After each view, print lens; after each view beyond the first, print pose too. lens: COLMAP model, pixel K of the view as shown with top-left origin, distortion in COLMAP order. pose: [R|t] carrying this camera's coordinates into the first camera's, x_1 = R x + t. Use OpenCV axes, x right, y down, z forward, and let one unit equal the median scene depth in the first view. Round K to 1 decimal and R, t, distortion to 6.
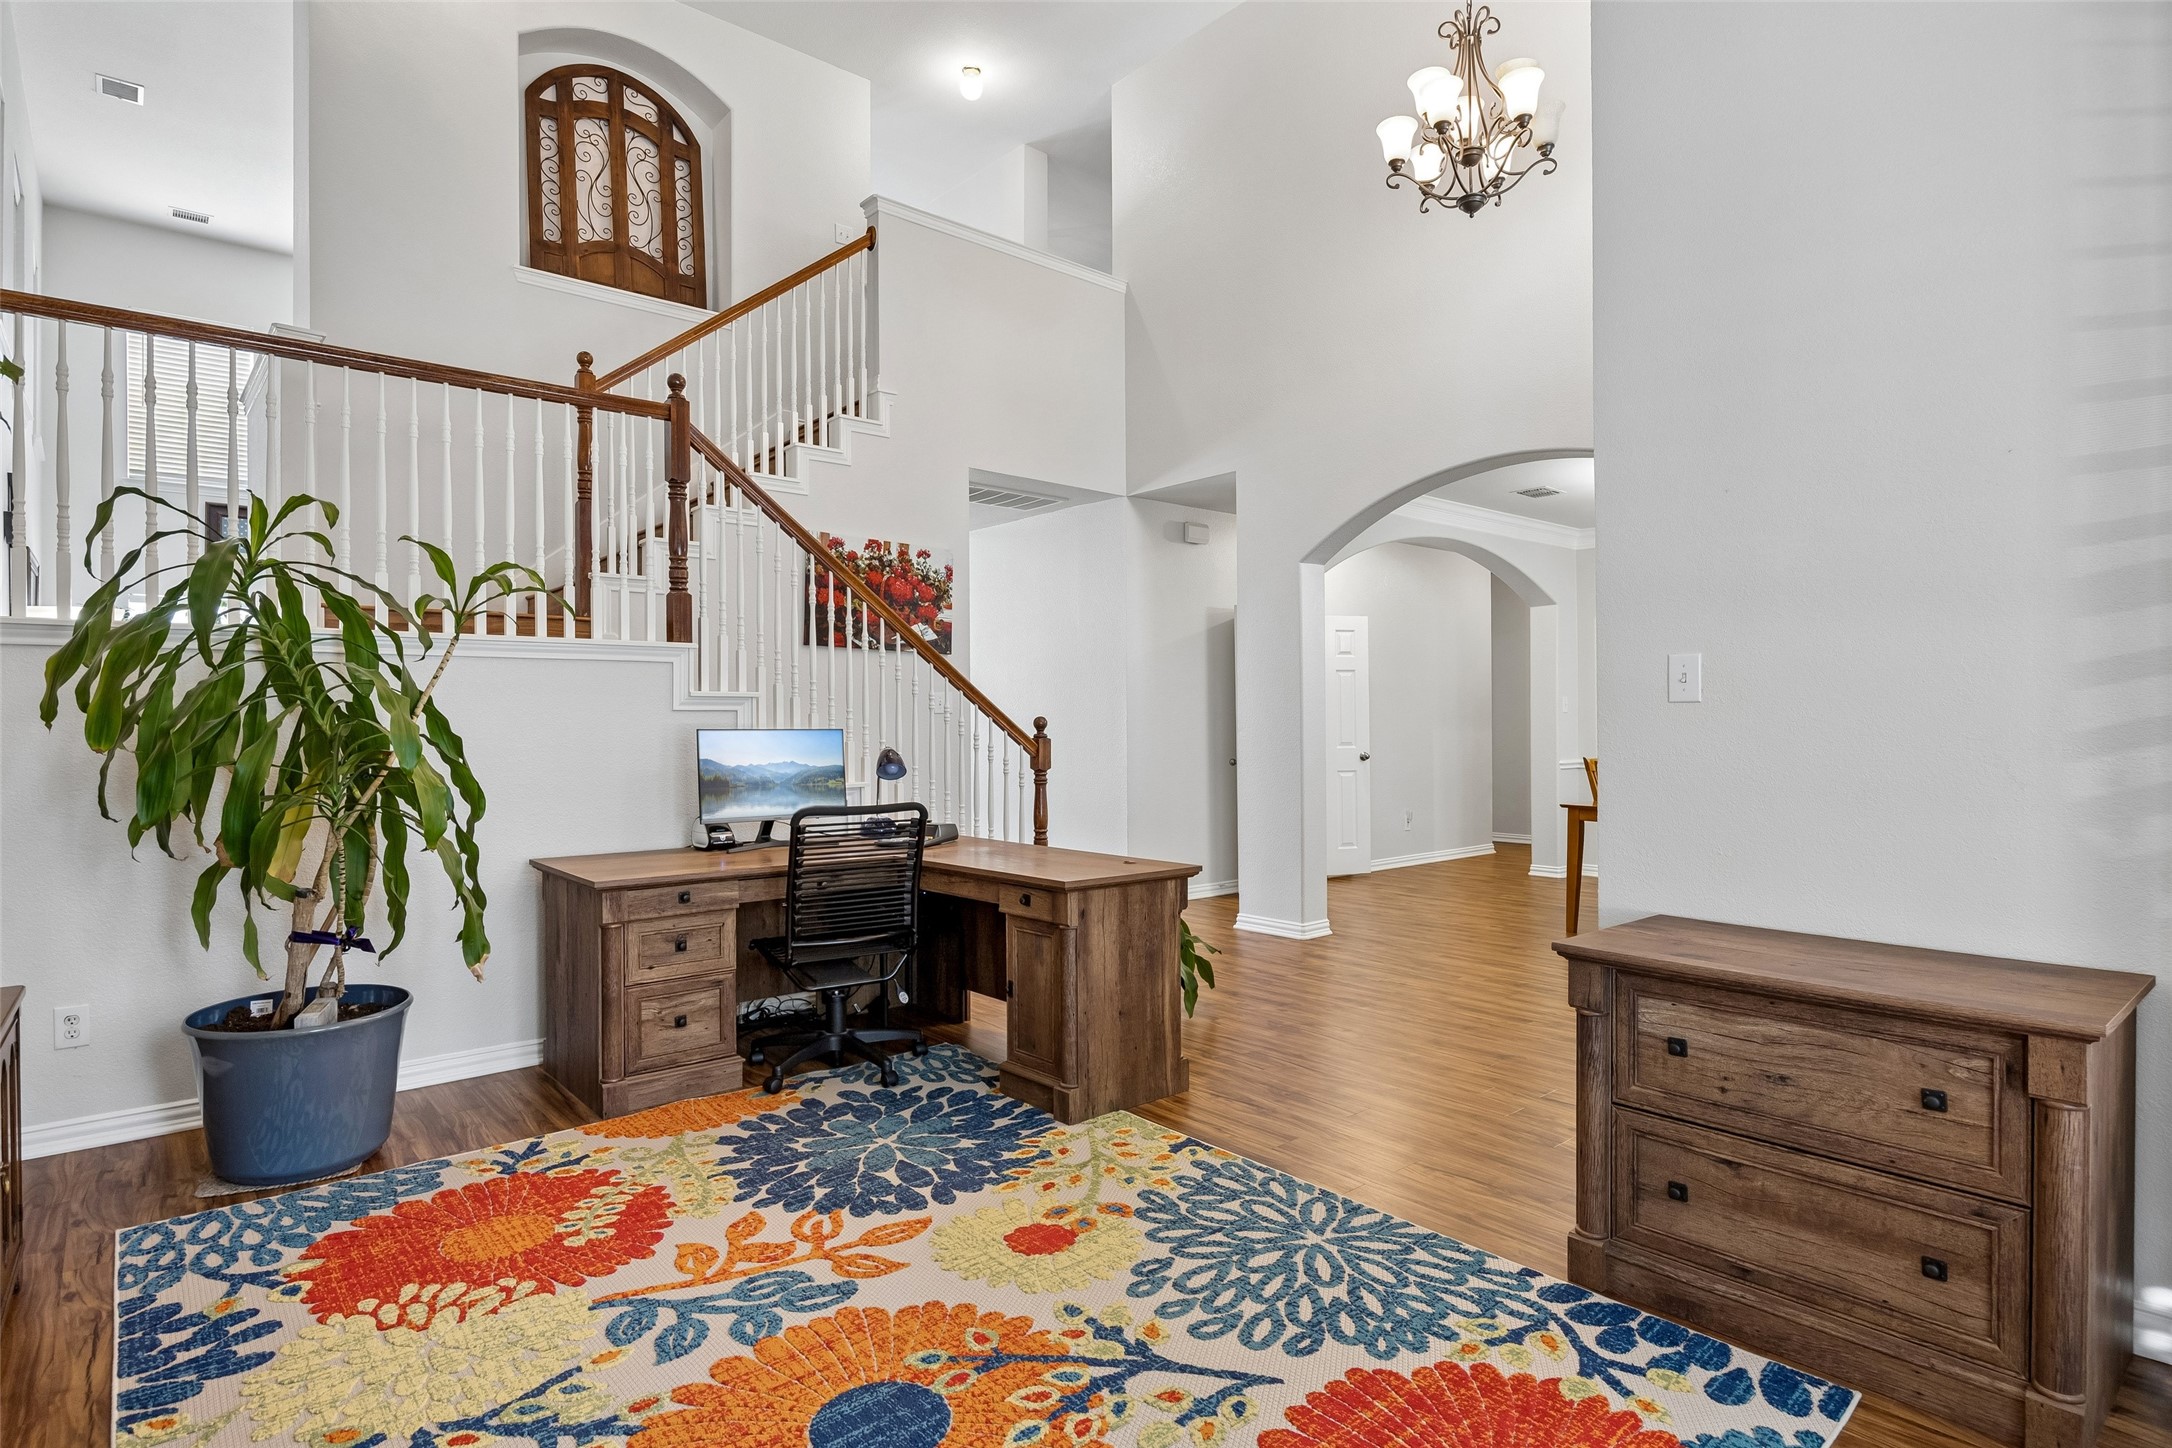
lens RADIAL K [[1135.8, 0, 1086.0], [0, 1135.8, 724.0], [0, 0, 1]] dist [-0.000789, -0.000180]
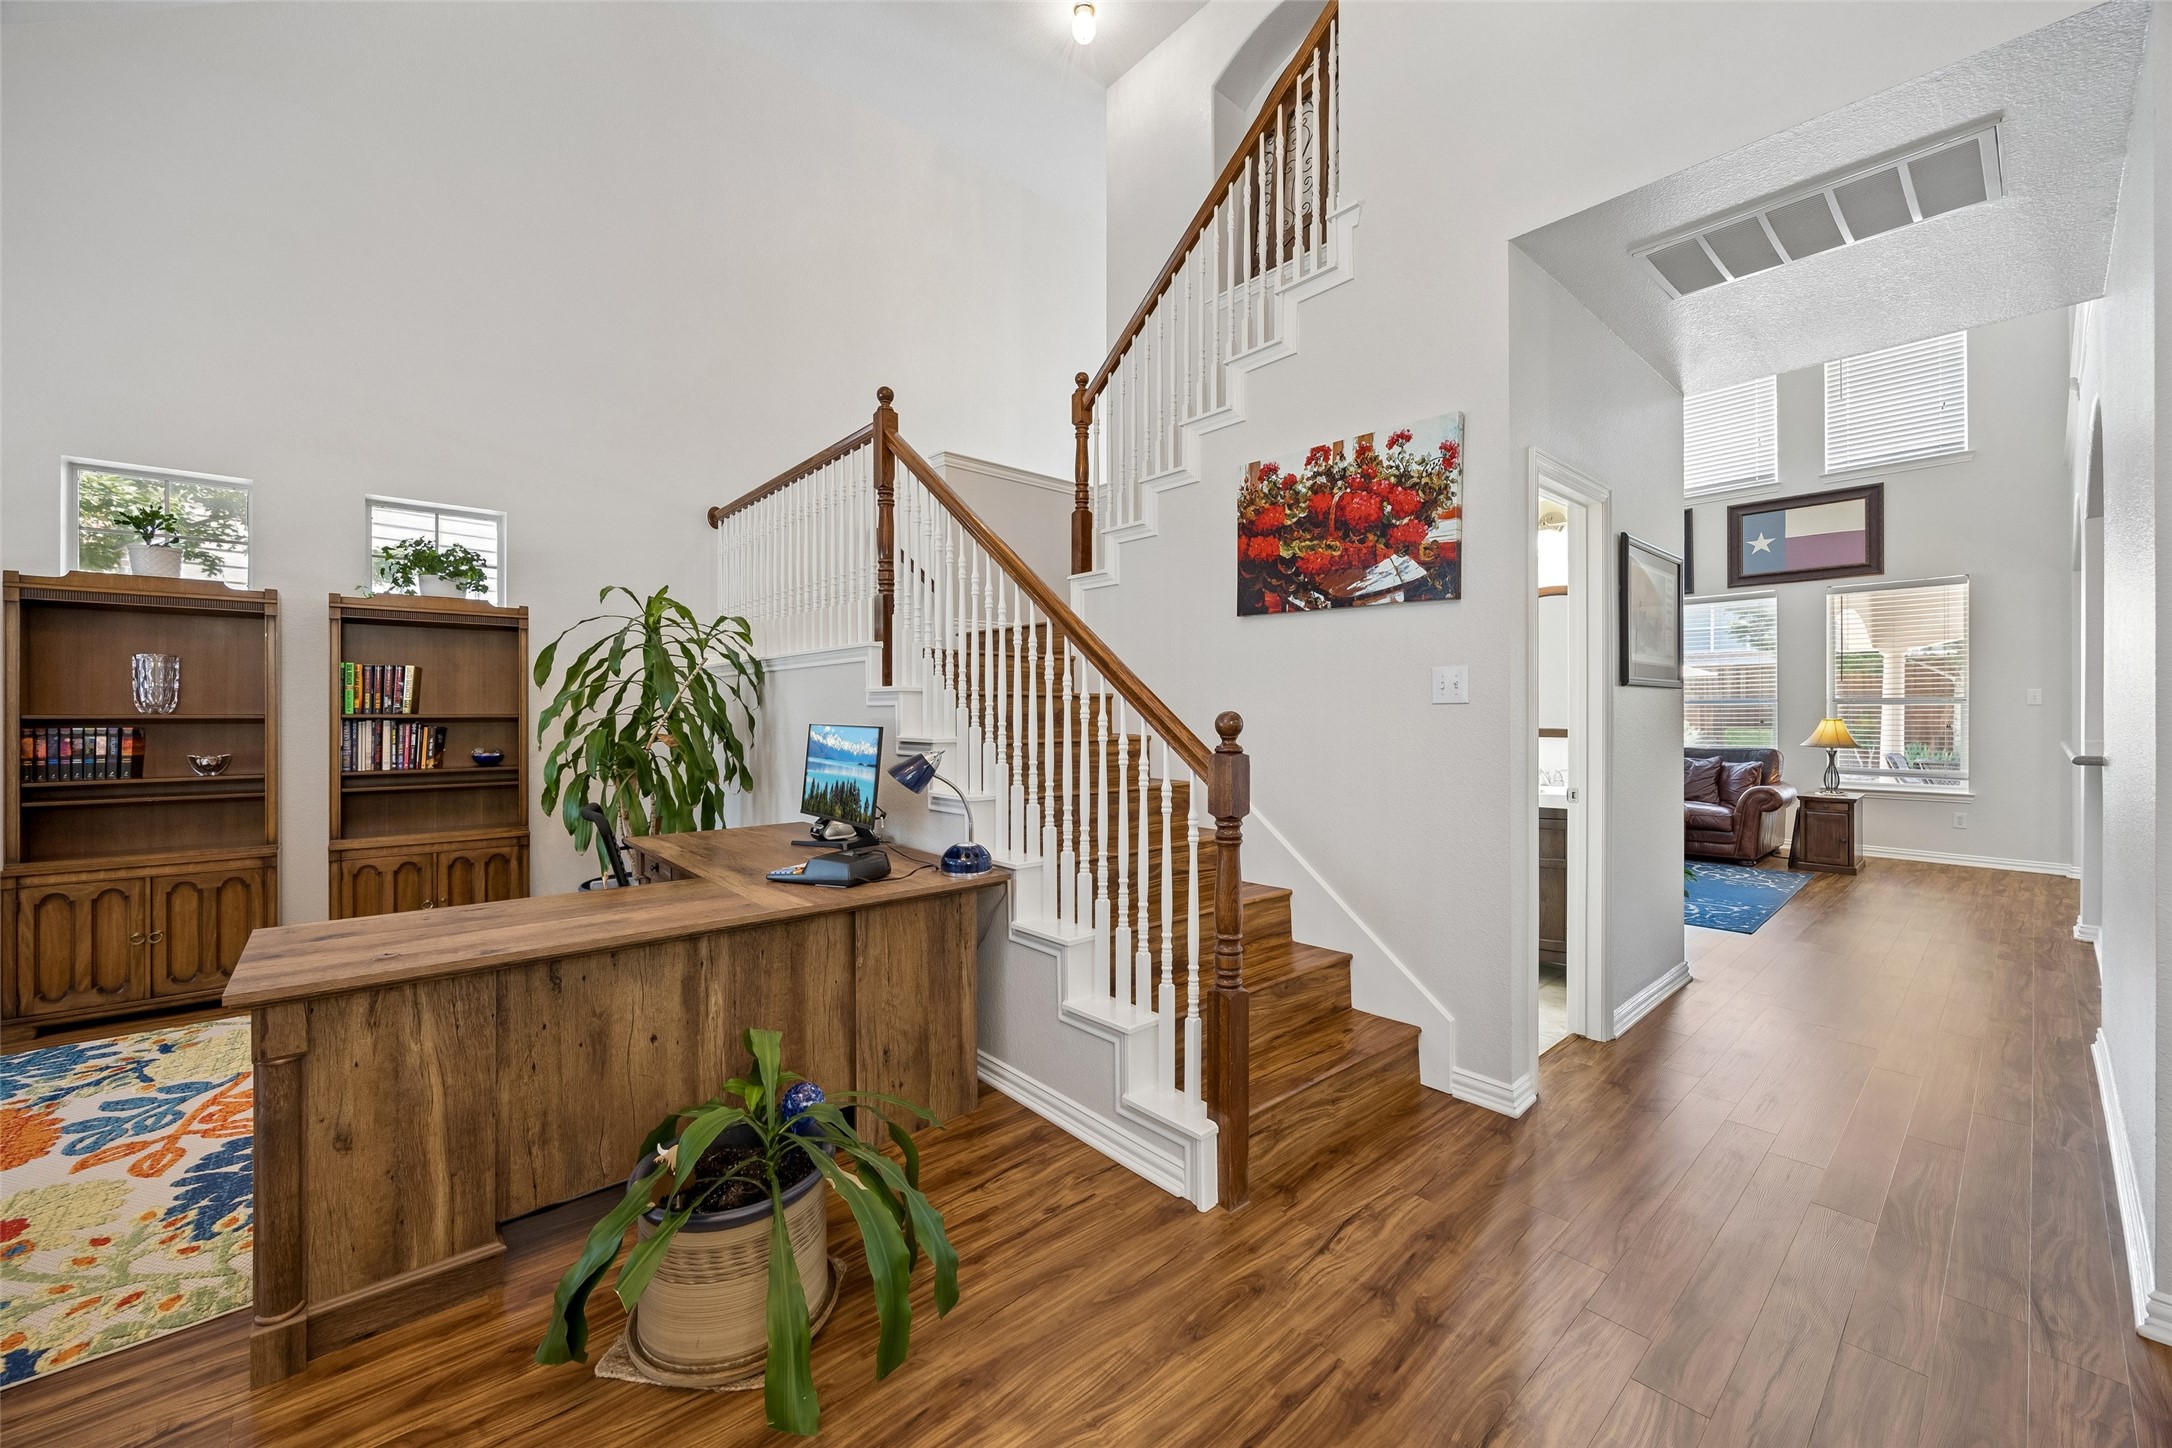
lens RADIAL K [[835.5, 0, 1089.1], [0, 835.5, 711.3], [0, 0, 1]] dist [-0.000874, -0.000167]
pose [[0.014786, 0.003507, -0.999885, 0.599253], [-0.002784, 0.999990, 0.003466, -0.013335], [0.999887, 0.002732, 0.014796, 1.675532]]
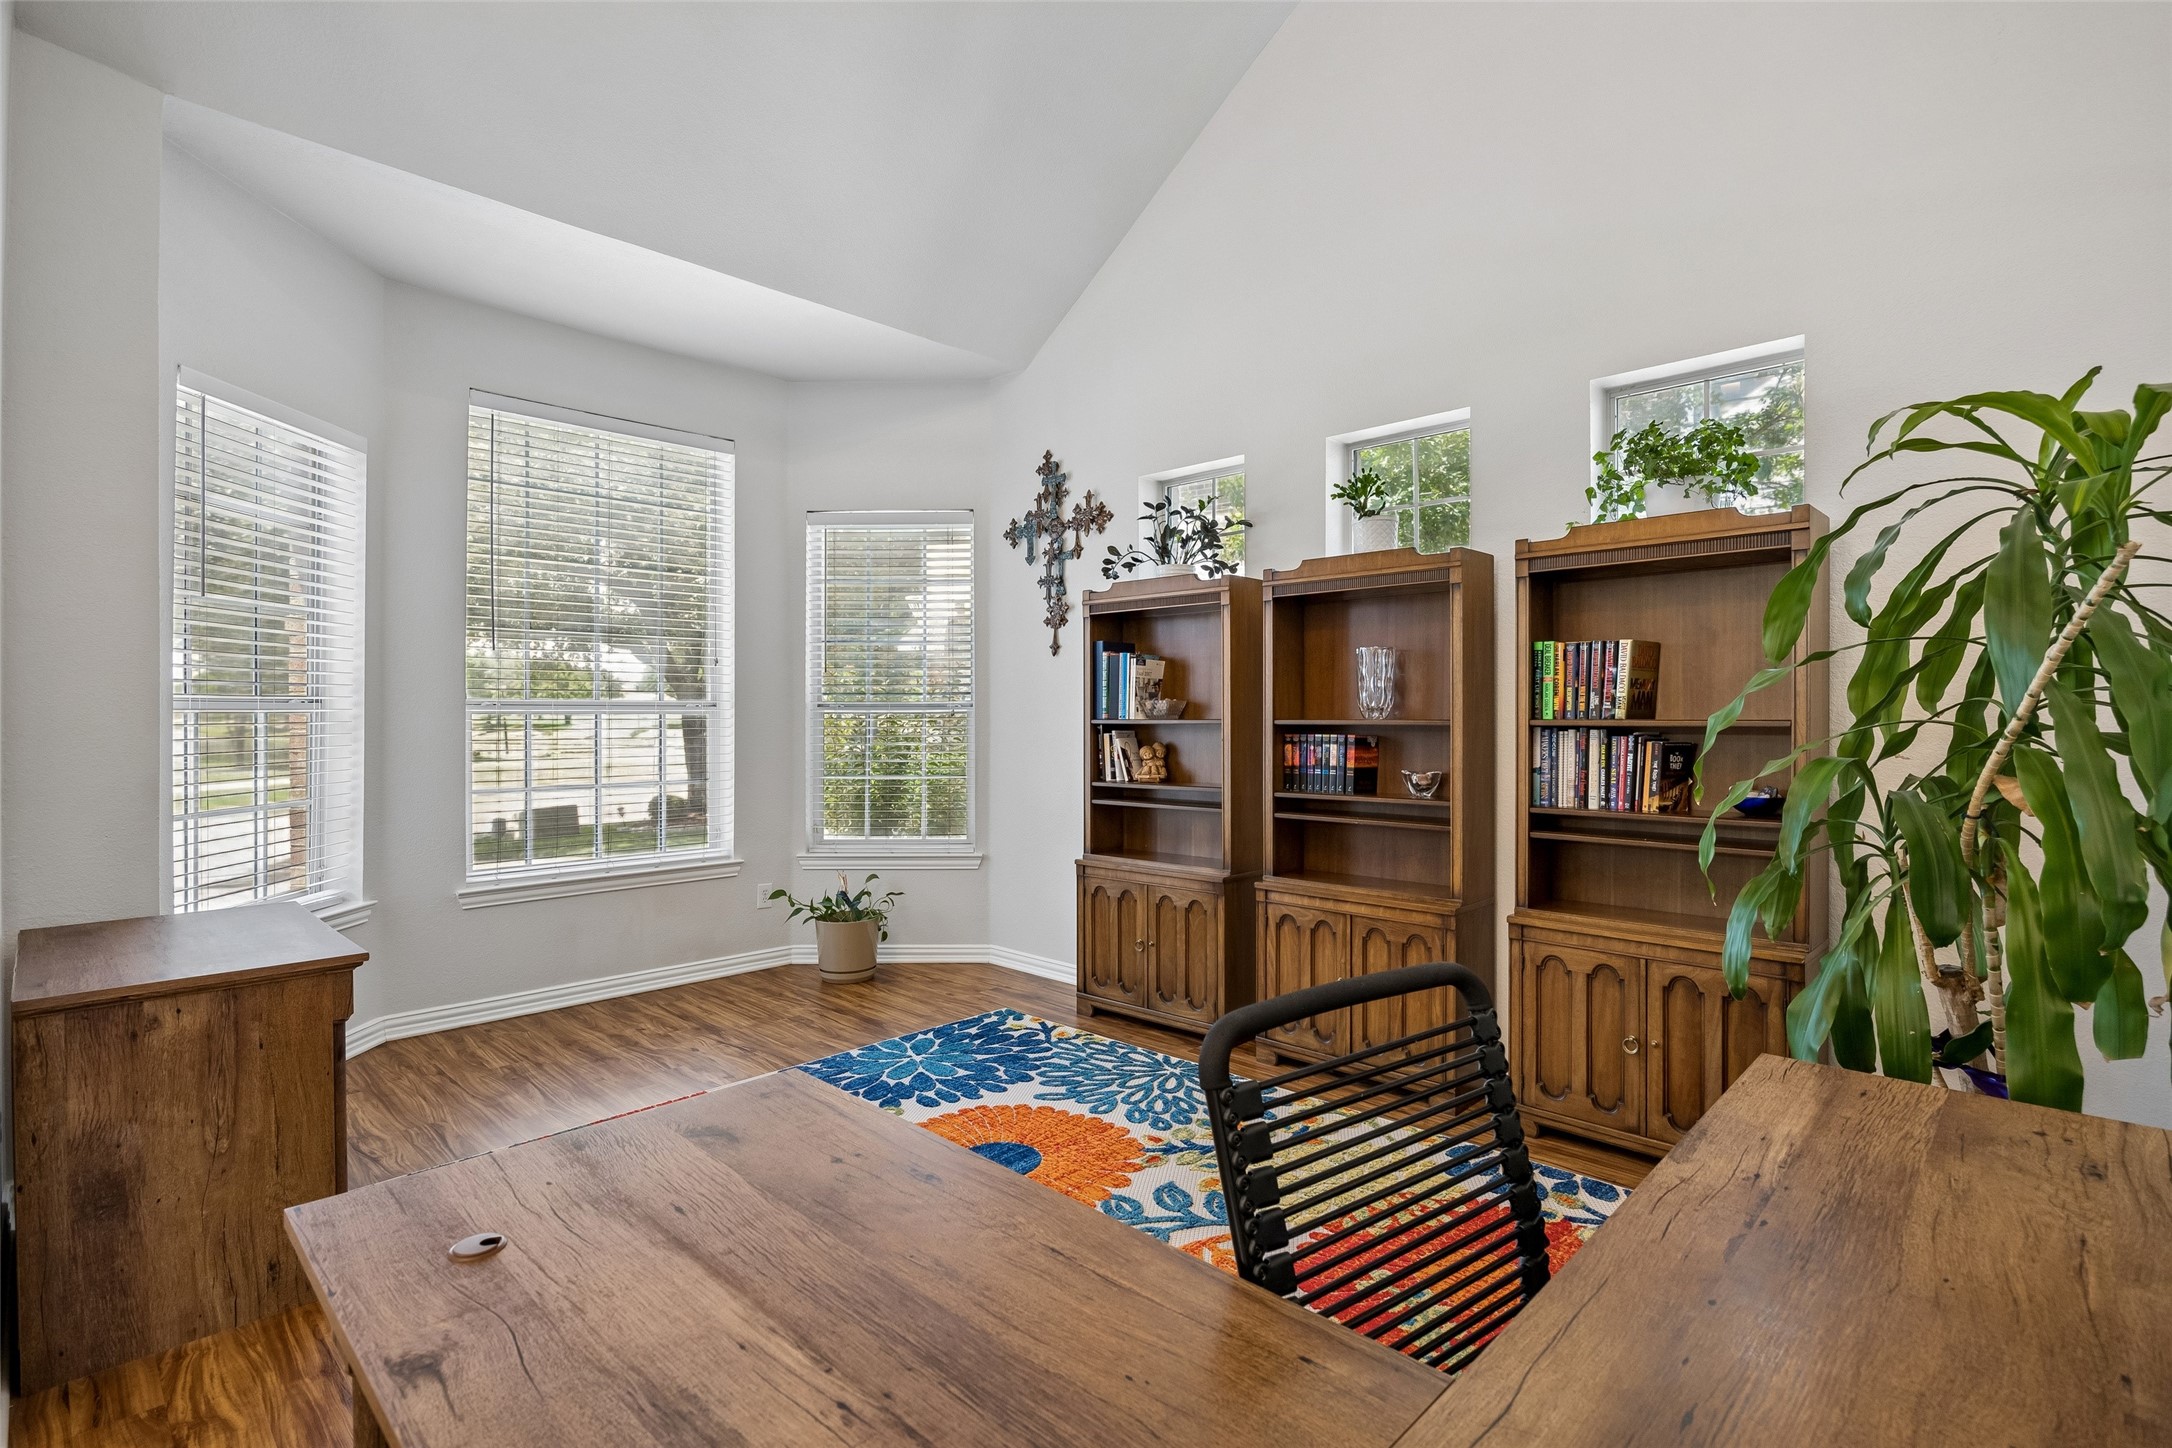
lens RADIAL K [[1043.1, 0, 1086.0], [0, 1043.1, 724.0], [0, 0, 1]] dist [-0.001148, -0.000232]
pose [[-0.995478, 0.011180, -0.094336, -0.107413], [0.009923, 0.999856, 0.013782, -0.016075], [0.094477, 0.012783, -0.995445, 1.568136]]
